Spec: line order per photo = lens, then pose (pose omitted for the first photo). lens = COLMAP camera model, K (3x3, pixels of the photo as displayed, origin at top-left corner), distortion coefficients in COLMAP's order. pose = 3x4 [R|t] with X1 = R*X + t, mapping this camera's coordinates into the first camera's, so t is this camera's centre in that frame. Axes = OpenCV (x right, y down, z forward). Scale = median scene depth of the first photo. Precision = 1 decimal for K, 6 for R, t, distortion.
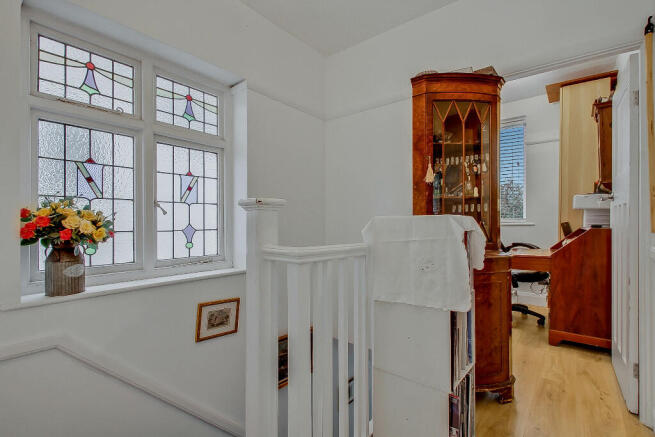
lens RADIAL K [[302.8, 0, 325.3], [0, 302.8, 219.5], [0, 0, 1]] dist [0.000483, 0.000437]
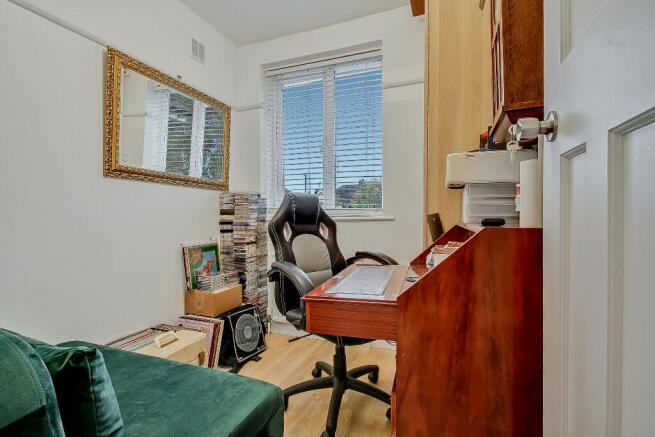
lens RADIAL K [[302.8, 0, 330.3], [0, 302.8, 216.6], [0, 0, 1]] dist [0.000483, 0.000437]
pose [[0.949449, -0.005166, 0.313877, 0.515565], [0.003249, 0.999973, 0.006630, 0.010503], [-0.313903, -0.005275, 0.949440, 0.627765]]
